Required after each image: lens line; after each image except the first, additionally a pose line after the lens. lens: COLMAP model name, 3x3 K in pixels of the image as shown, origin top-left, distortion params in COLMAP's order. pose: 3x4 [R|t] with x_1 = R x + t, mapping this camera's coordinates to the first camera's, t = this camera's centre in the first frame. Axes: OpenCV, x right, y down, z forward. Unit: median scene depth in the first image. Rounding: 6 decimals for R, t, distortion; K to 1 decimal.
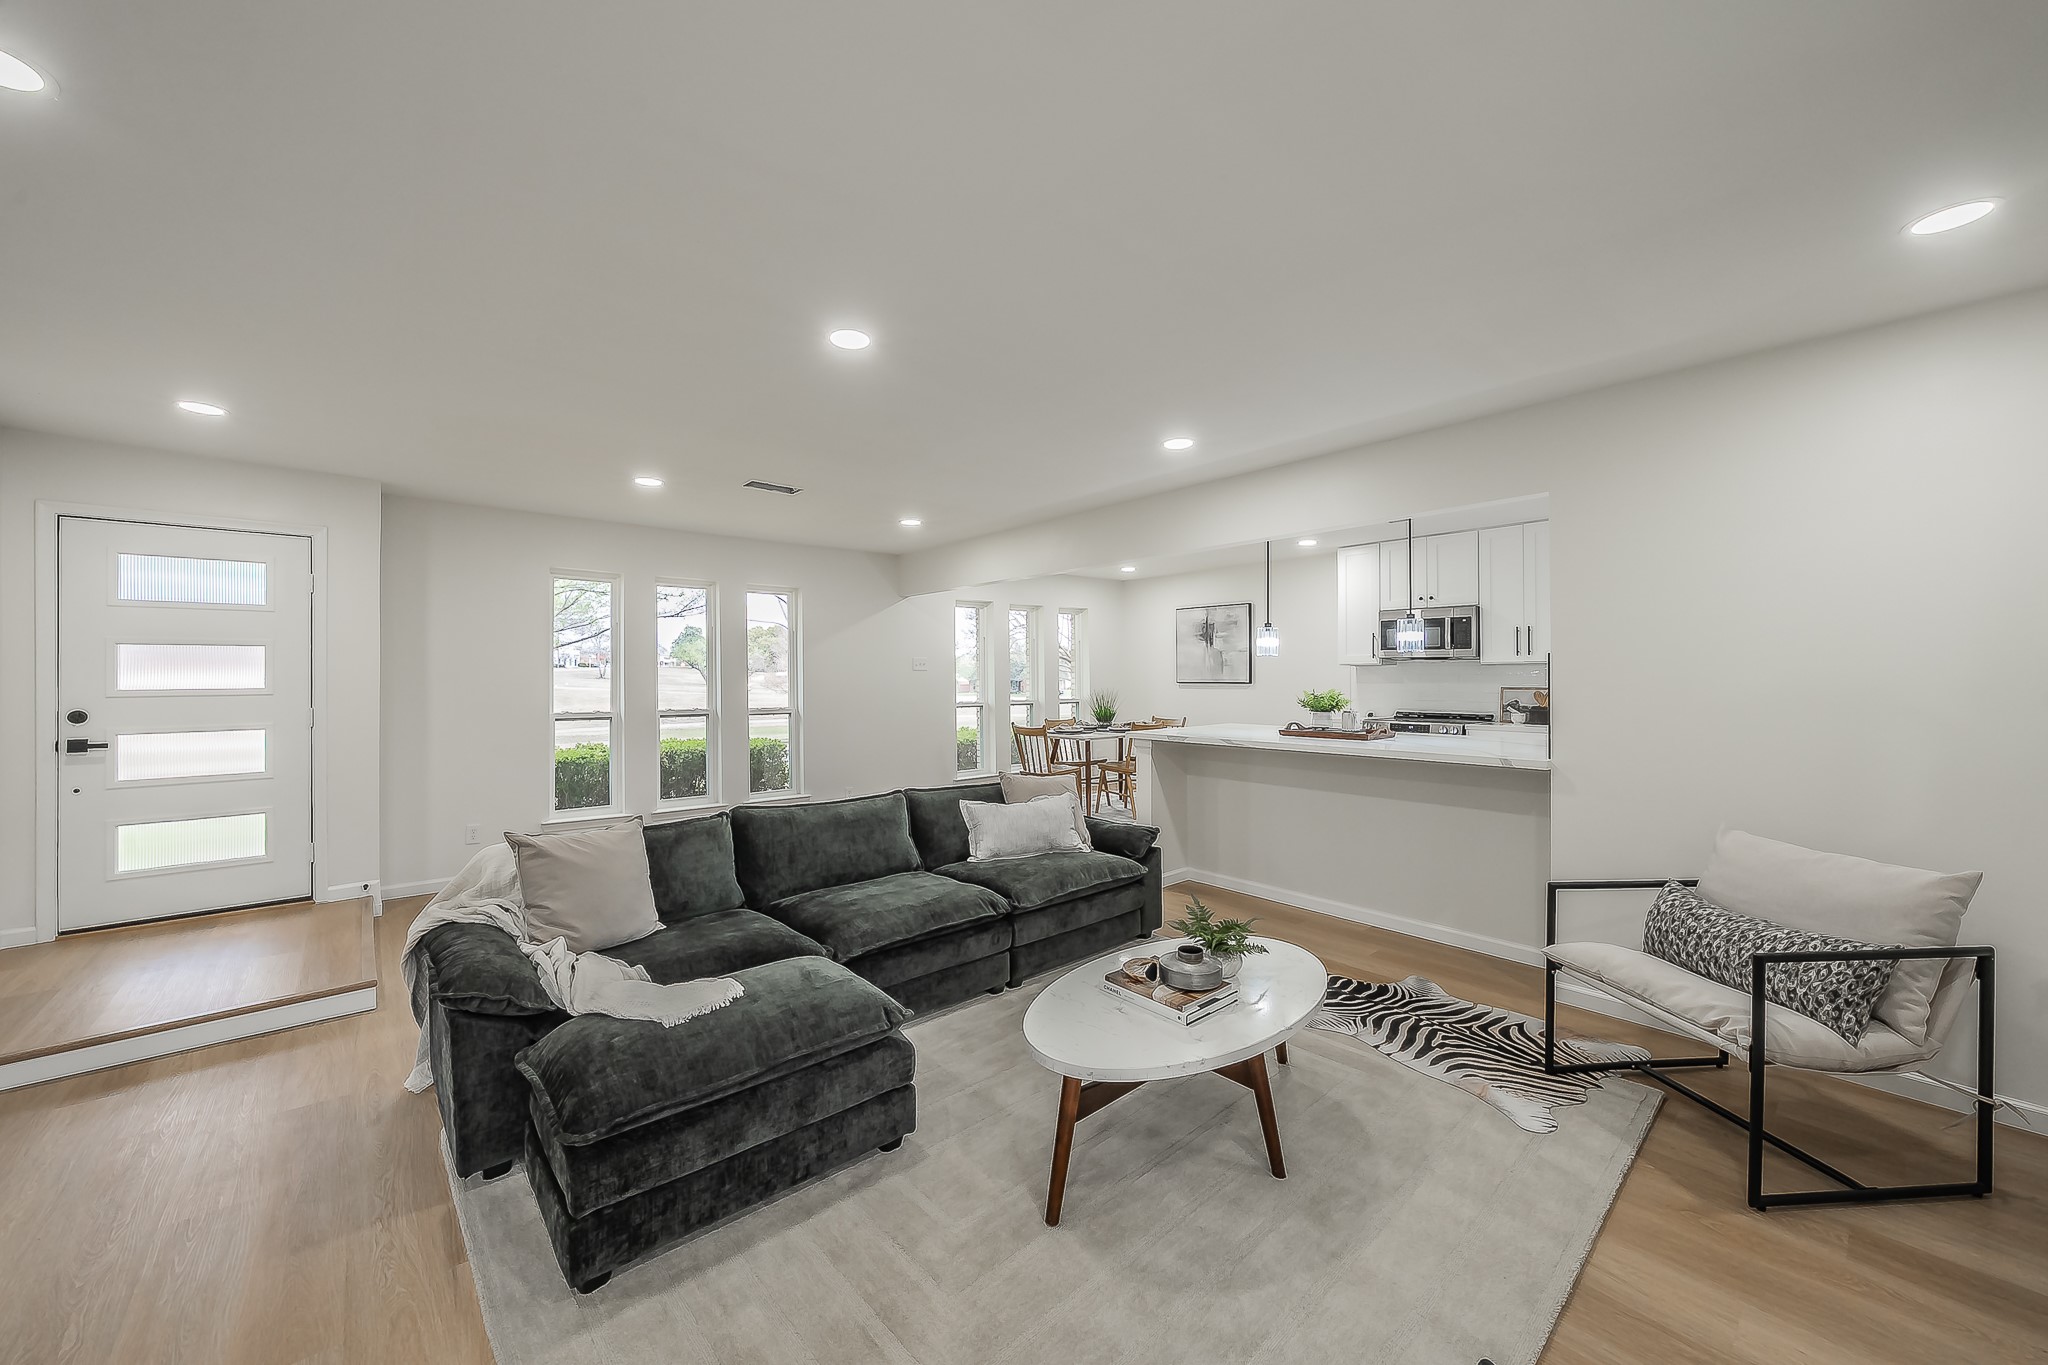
lens RADIAL K [[758.3, 0, 1025.0], [0, 758.3, 680.9], [0, 0, 1]] dist [-0.001721, 0.000010]
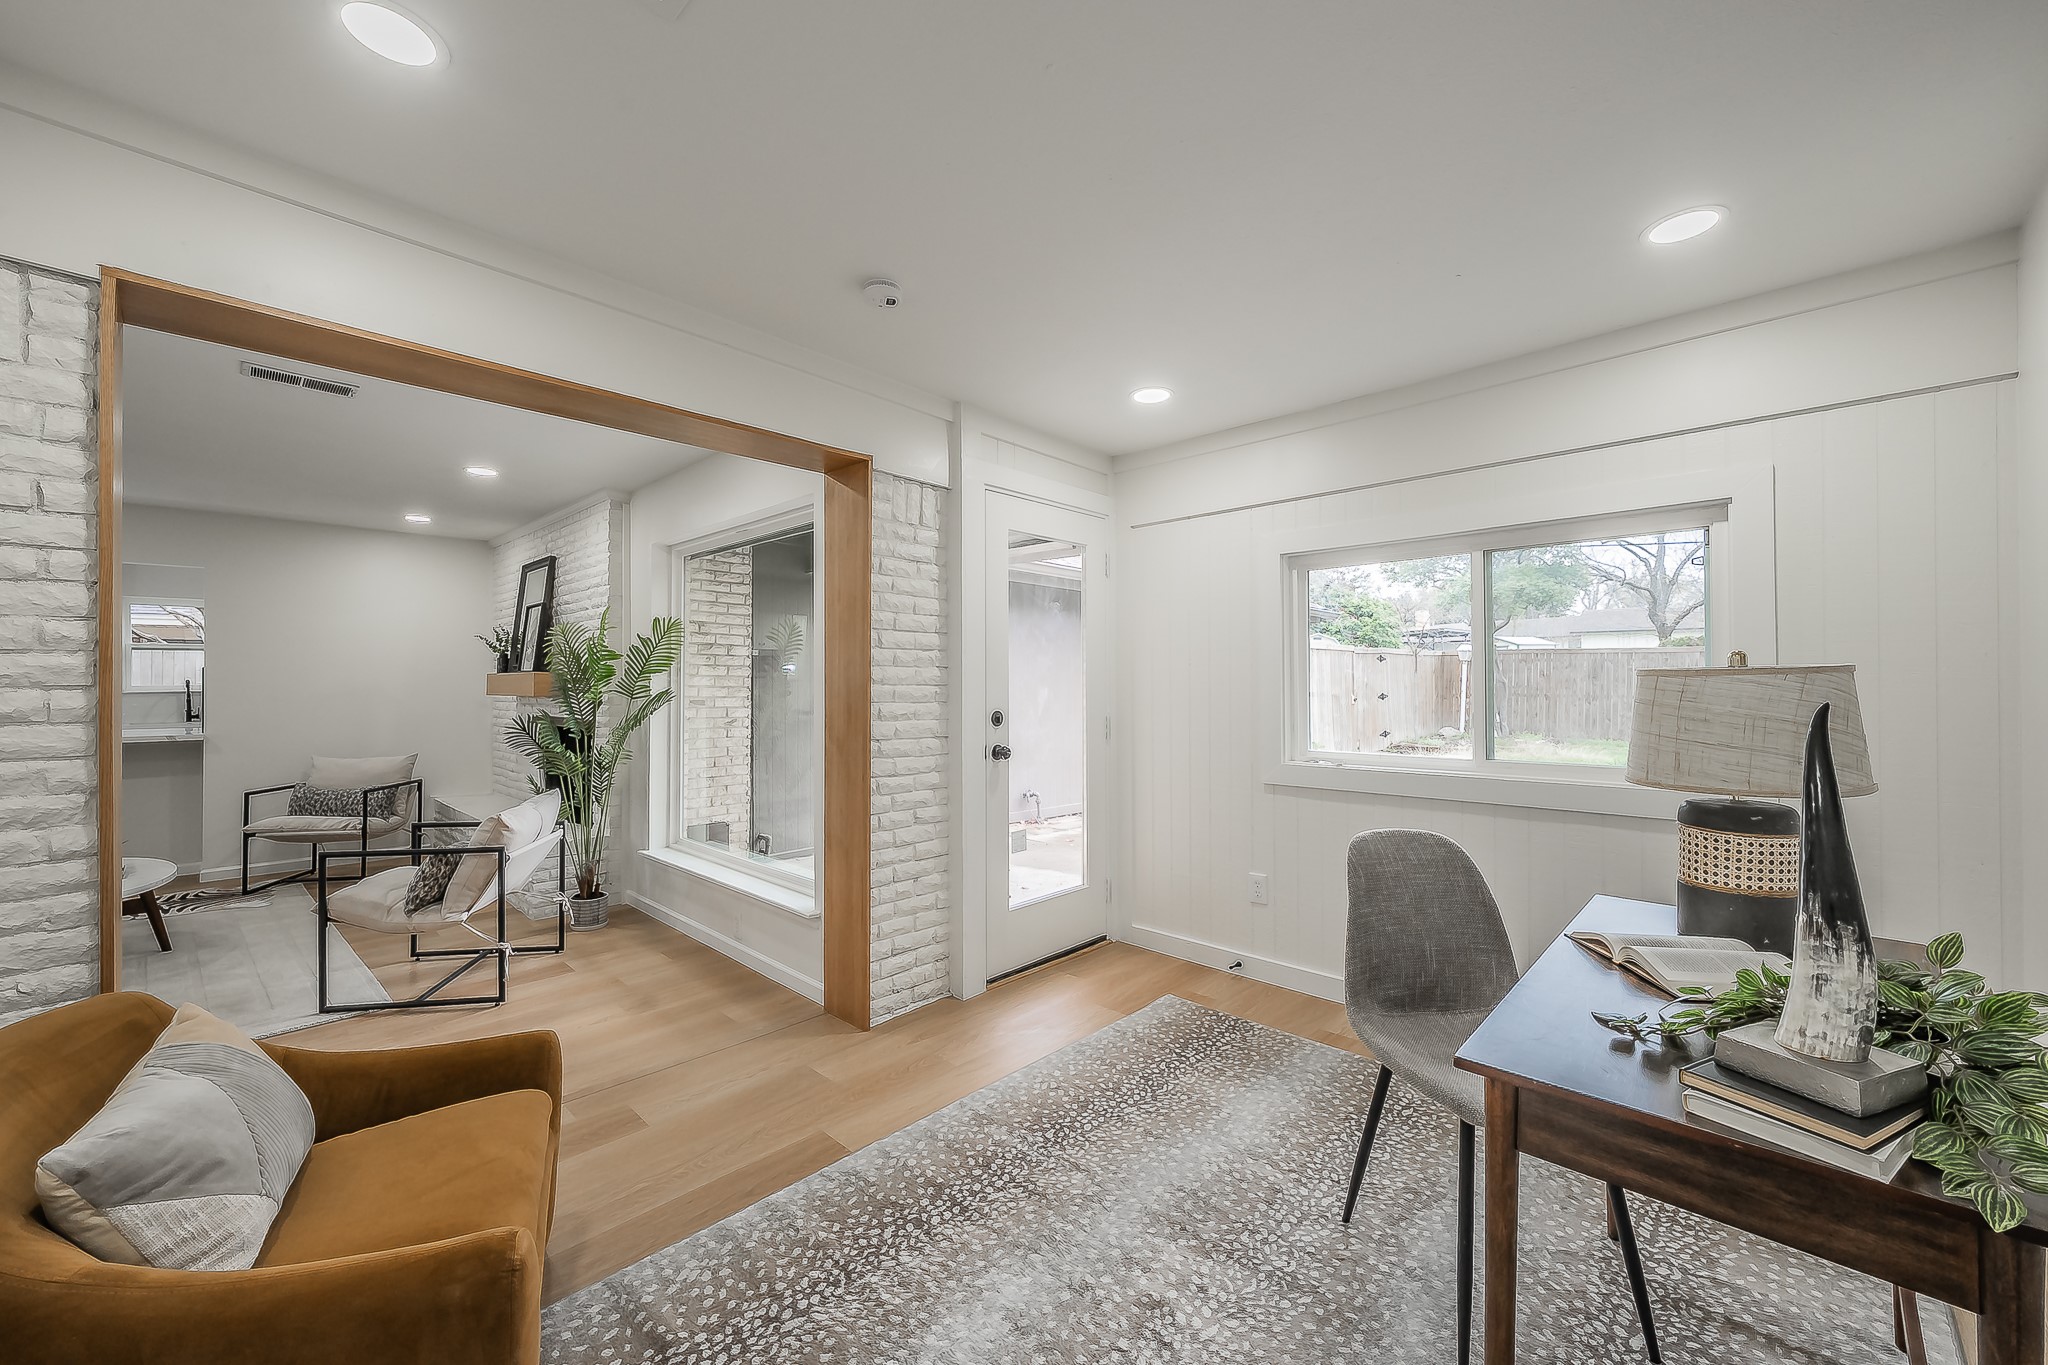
lens RADIAL K [[828.1, 0, 1023.1], [0, 828.1, 686.1], [0, 0, 1]] dist [0.008243, -0.000021]
pose [[-0.079408, 0.001593, 0.996841, -1.349027], [0.010199, 0.999948, -0.000786, 0.021432], [-0.996790, 0.010104, -0.079420, -0.672495]]
